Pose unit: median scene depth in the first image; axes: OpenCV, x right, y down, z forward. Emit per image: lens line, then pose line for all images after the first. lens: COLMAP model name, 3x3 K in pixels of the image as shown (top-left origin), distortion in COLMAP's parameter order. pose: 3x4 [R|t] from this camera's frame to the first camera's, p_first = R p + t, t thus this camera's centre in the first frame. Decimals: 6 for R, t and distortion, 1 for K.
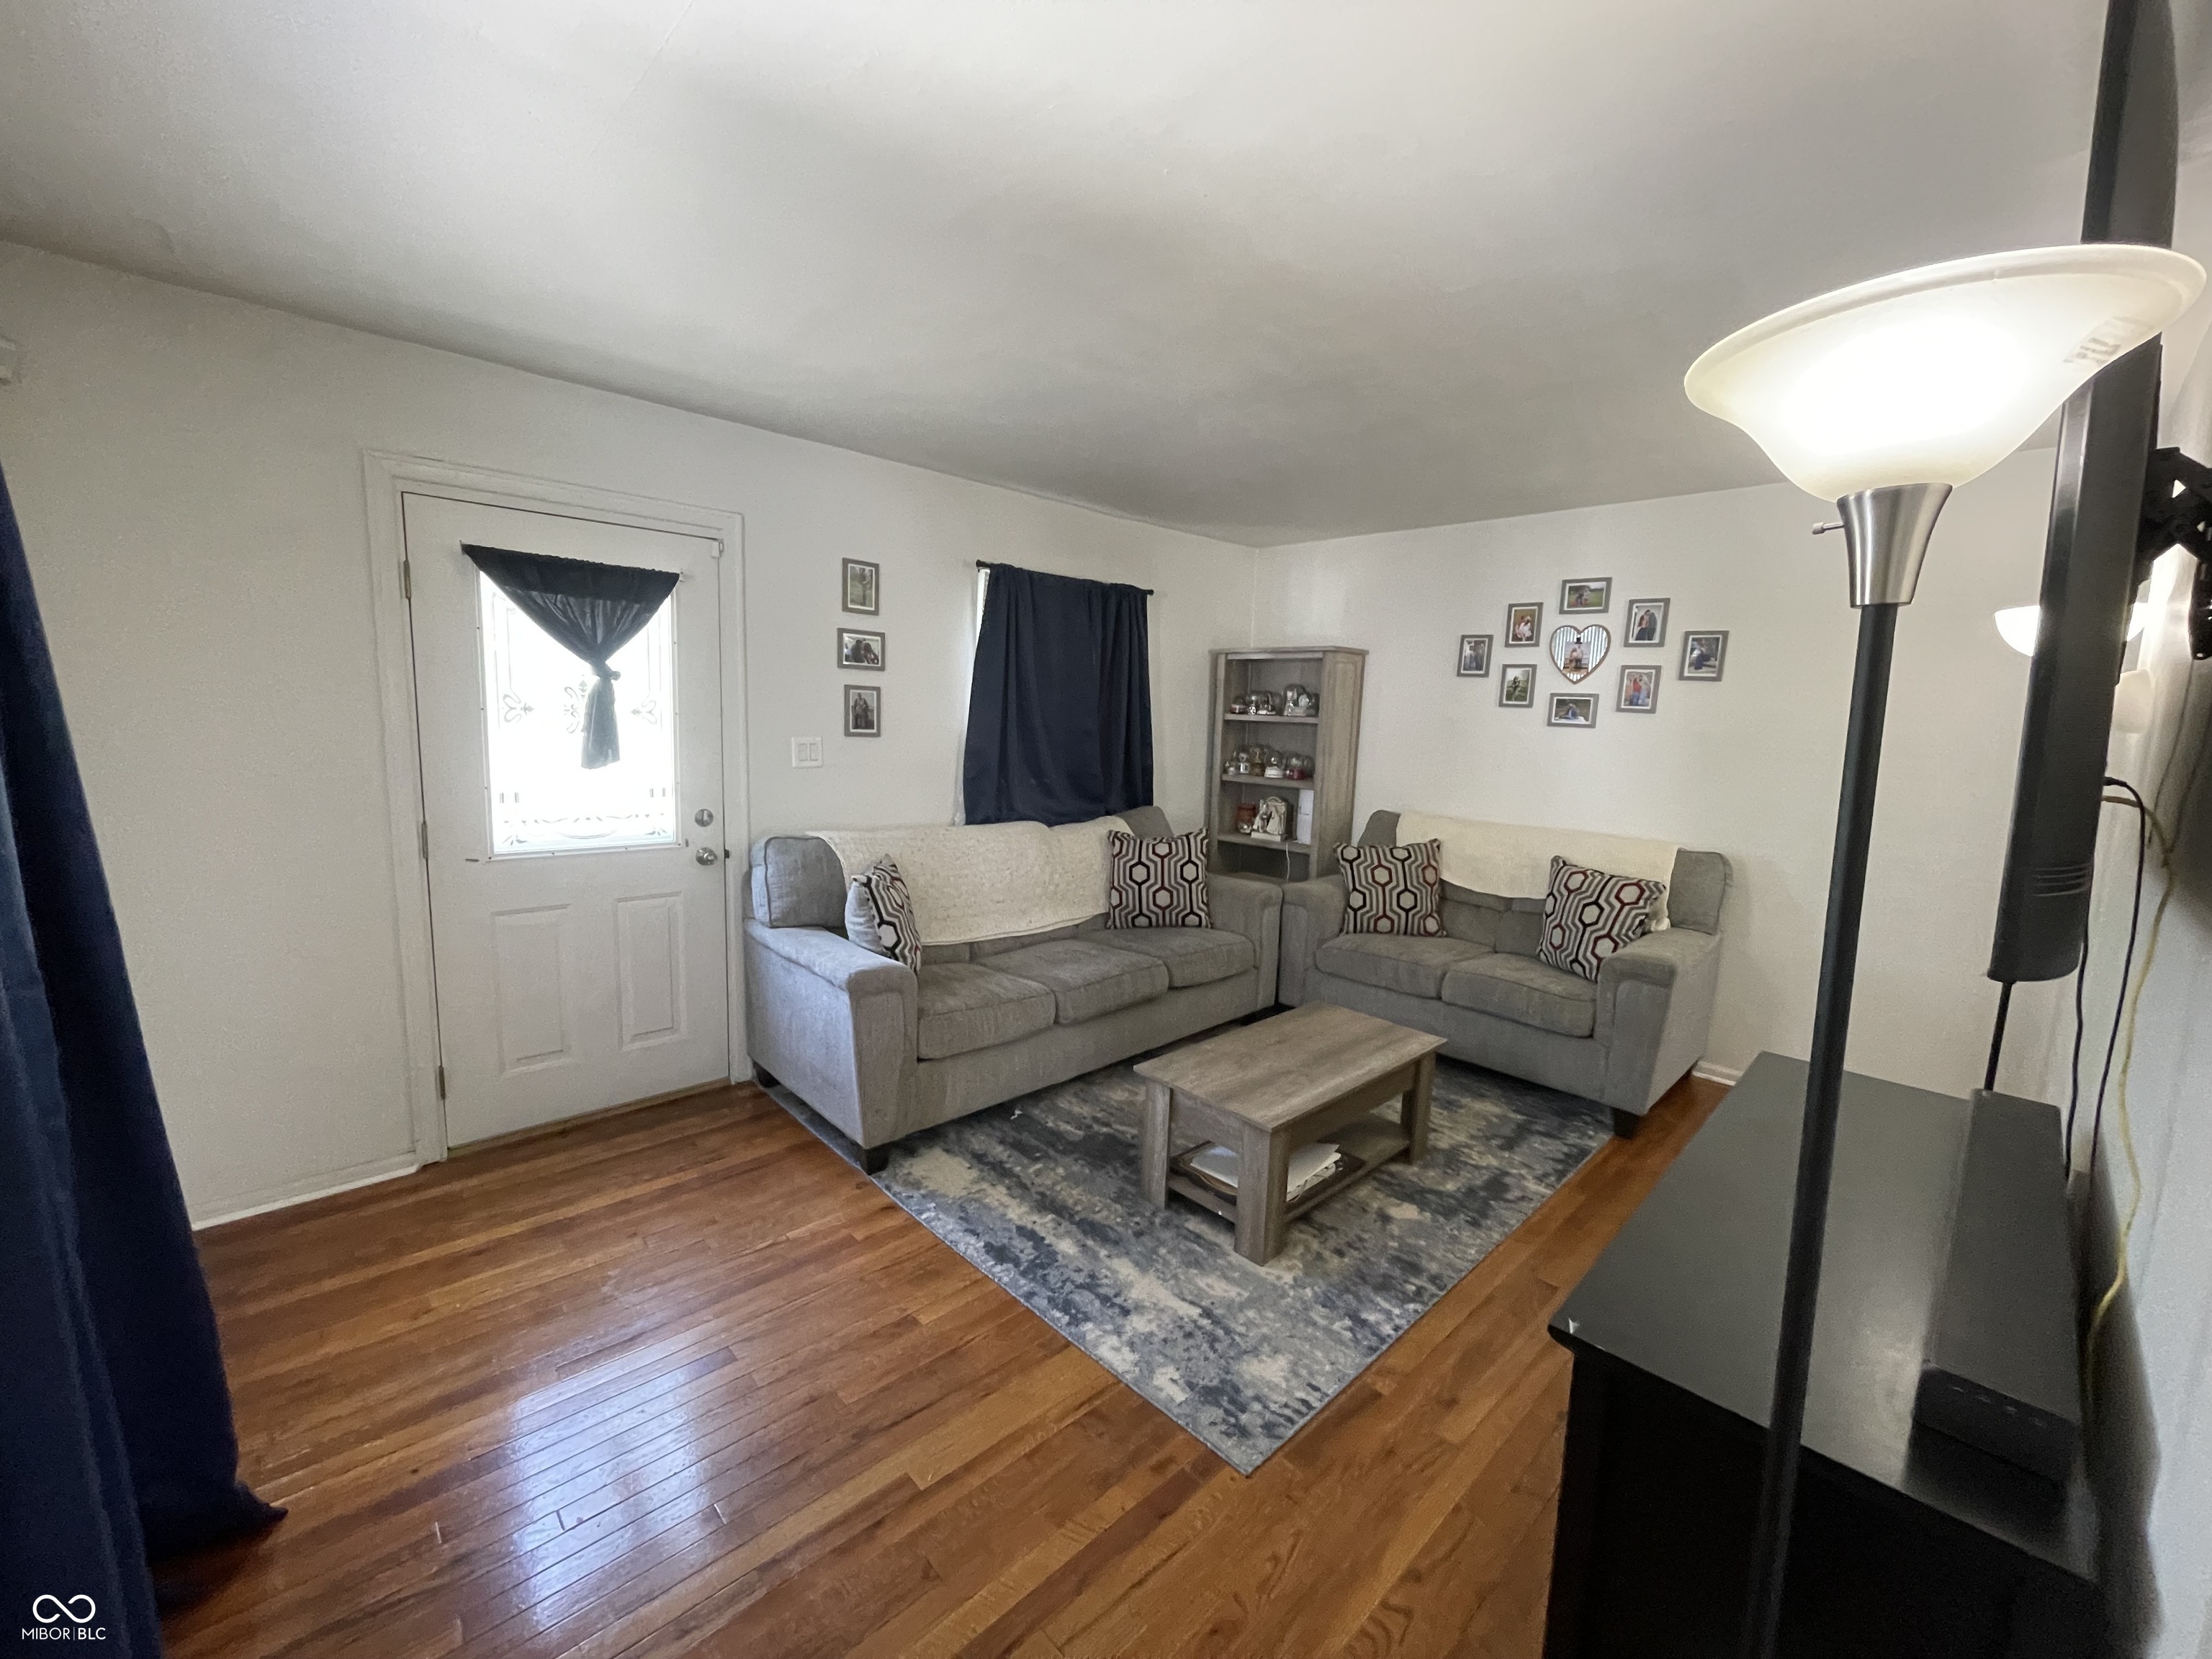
lens RADIAL K [[894.8, 0, 1104.0], [0, 894.8, 821.4], [0, 0, 1]] dist [0.010116, 0.000061]
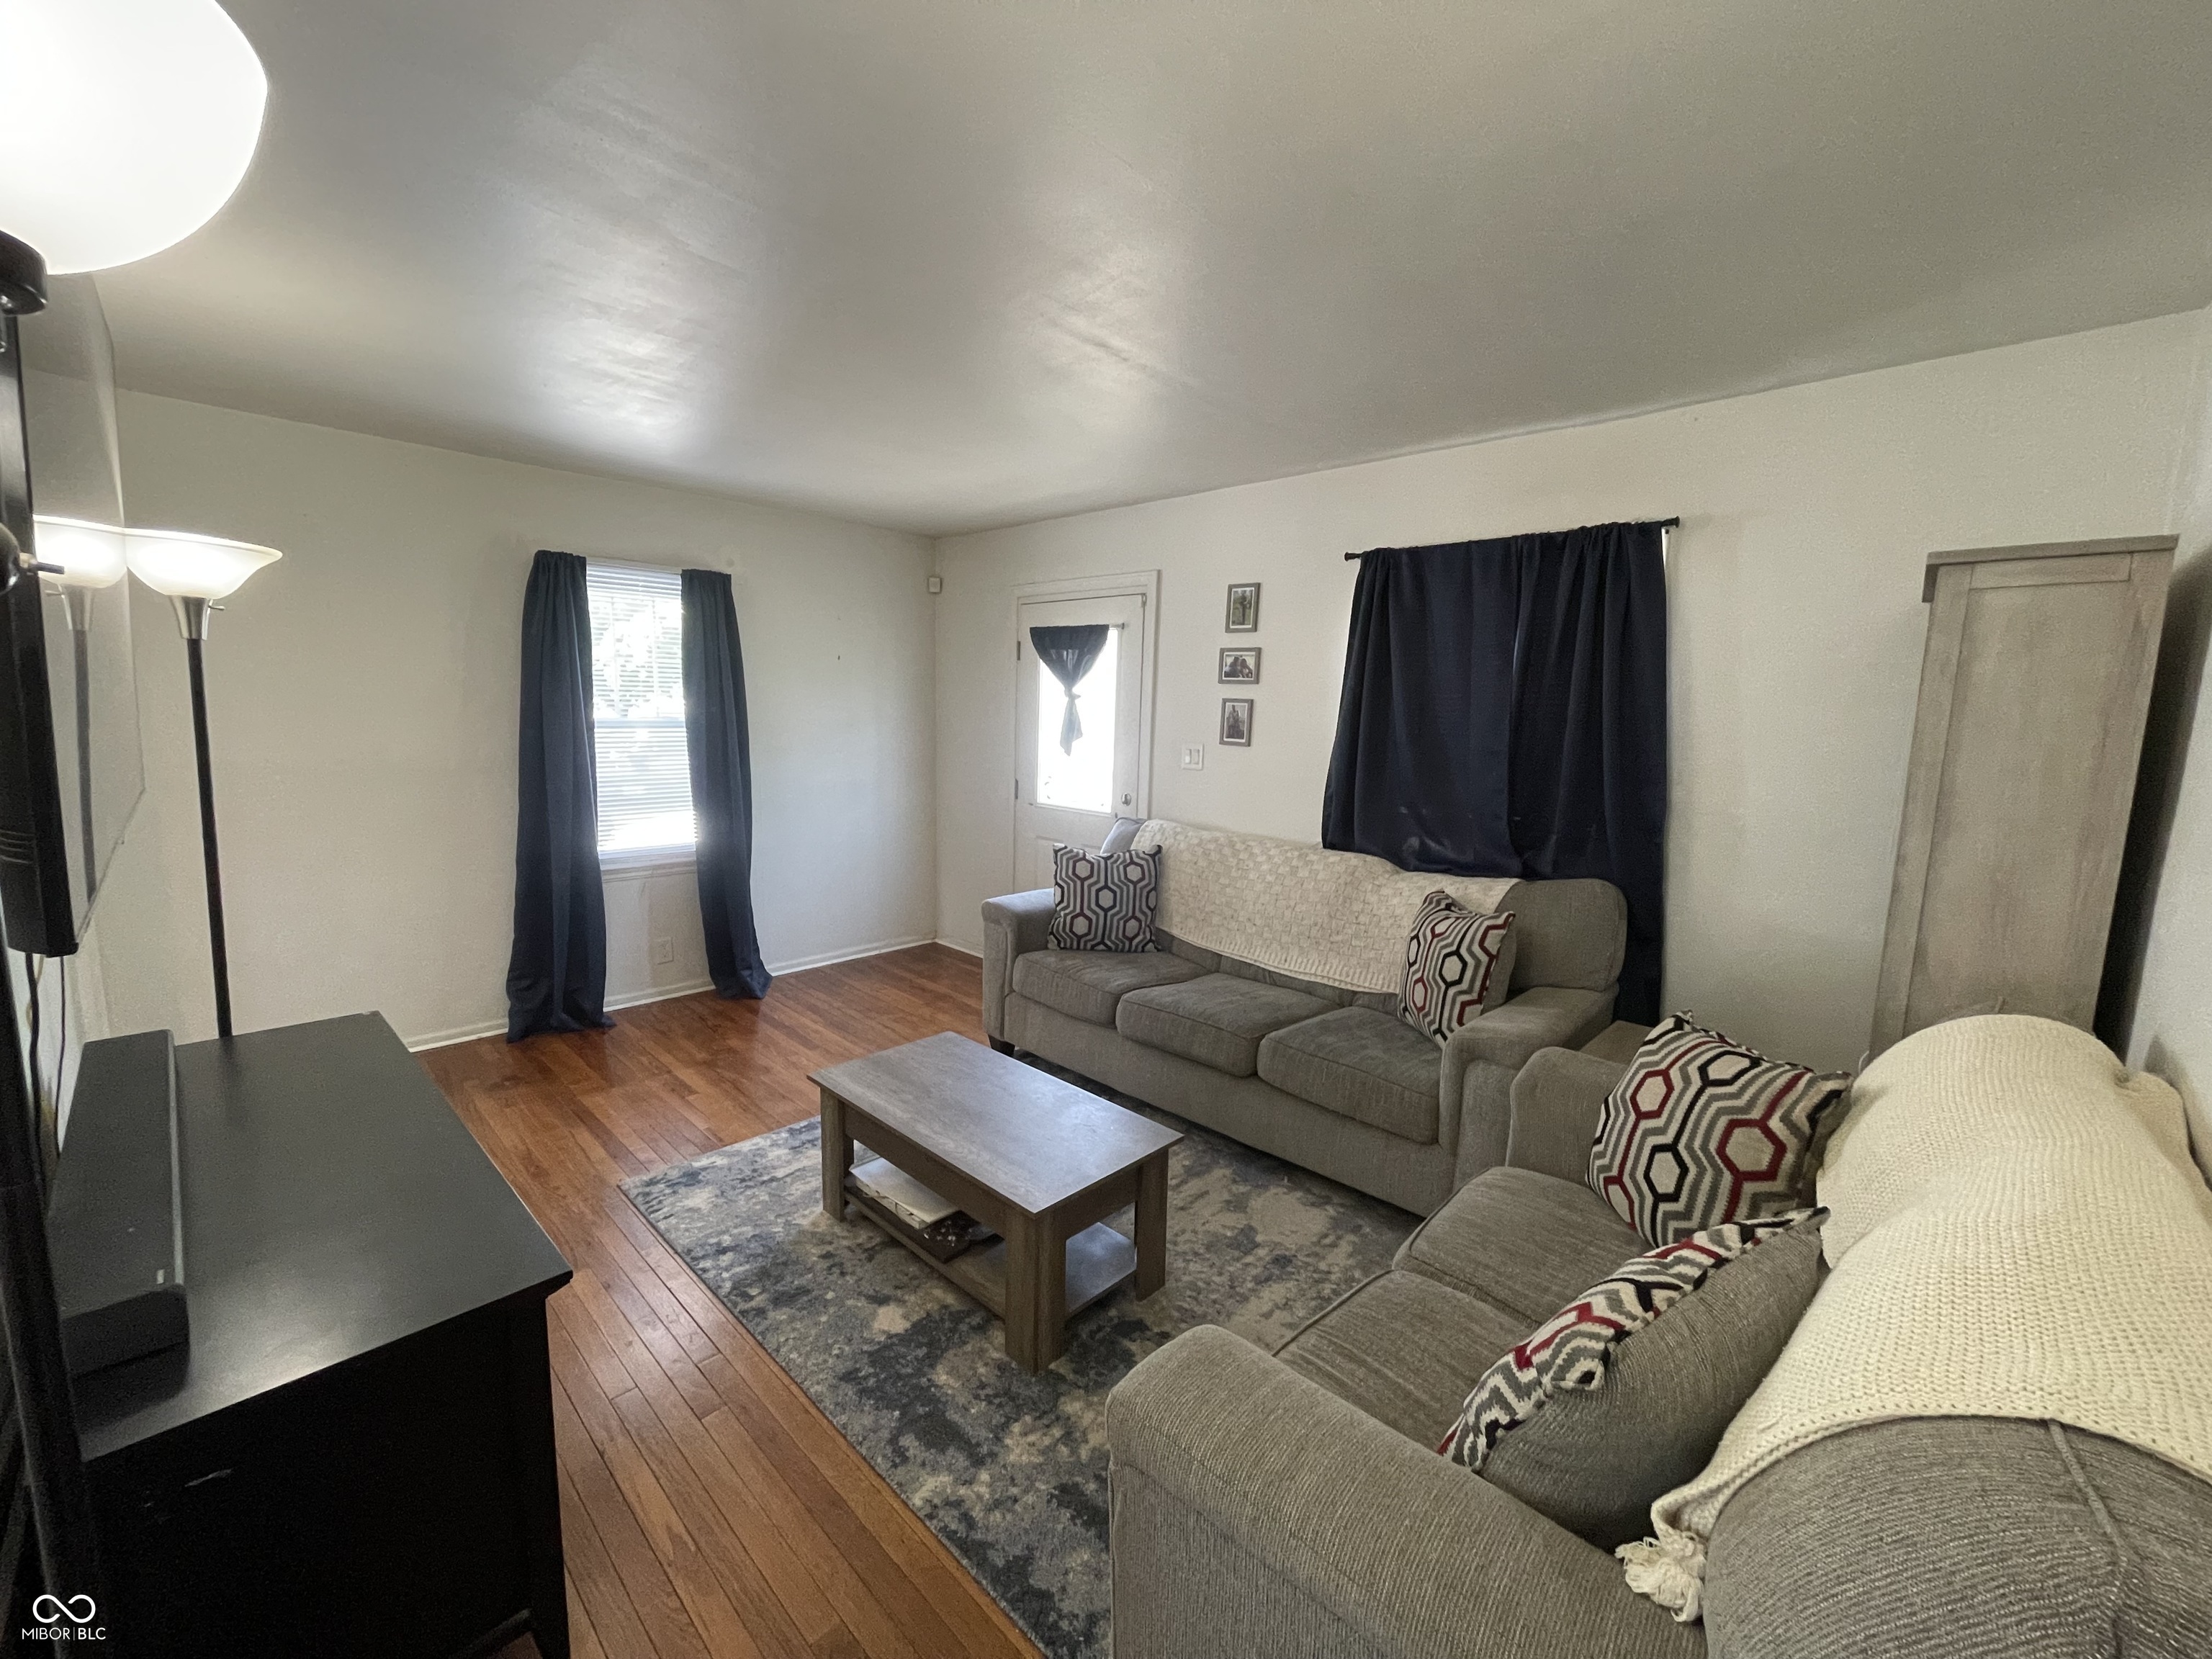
lens RADIAL K [[894.8, 0, 1097.0], [0, 894.8, 826.1], [0, 0, 1]] dist [0.010116, 0.000061]
pose [[0.040894, 0.101848, -0.993959, 0.834506], [-0.150891, 0.984012, 0.094621, -0.078978], [0.987704, 0.146110, 0.055608, 0.816161]]
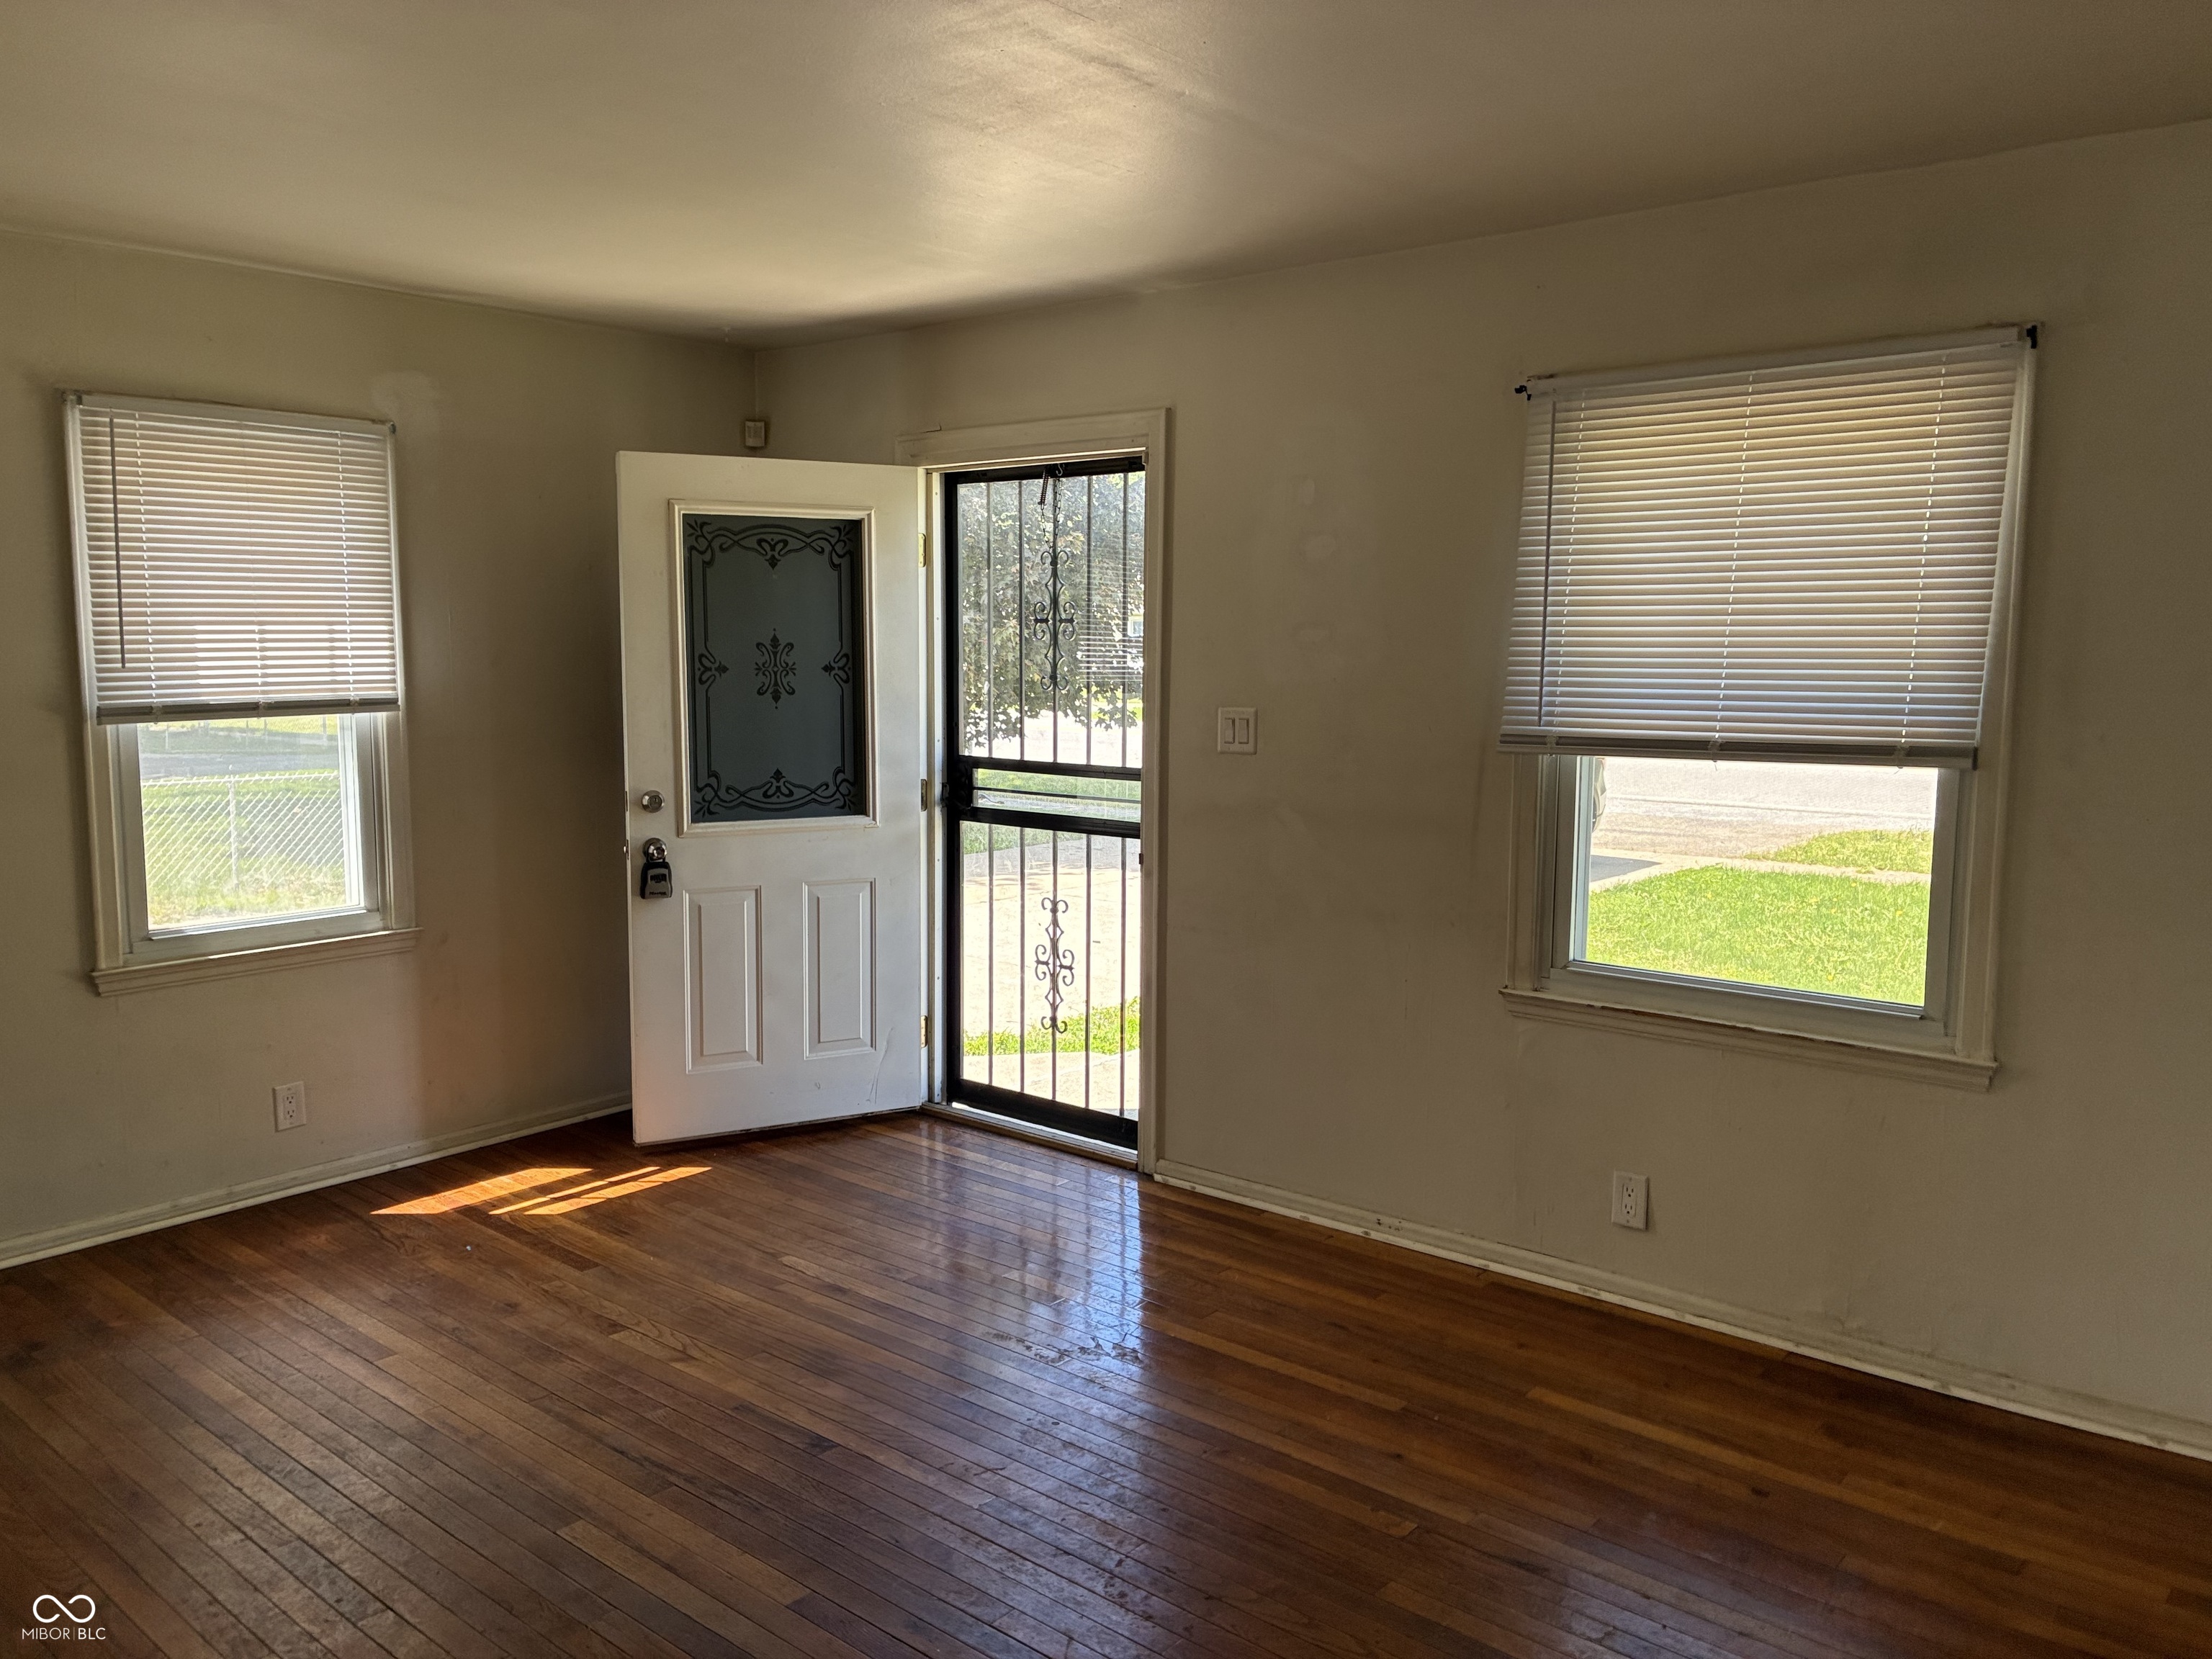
lens RADIAL K [[1673.9, 0, 1107.9], [0, 1673.9, 829.2], [0, 0, 1]] dist [0.009846, 0.001674]
pose [[0.103033, 0.080901, -0.991382, 0.916419], [-0.126447, 0.989666, 0.067620, -0.075582], [0.986608, 0.118390, 0.112198, 0.759436]]
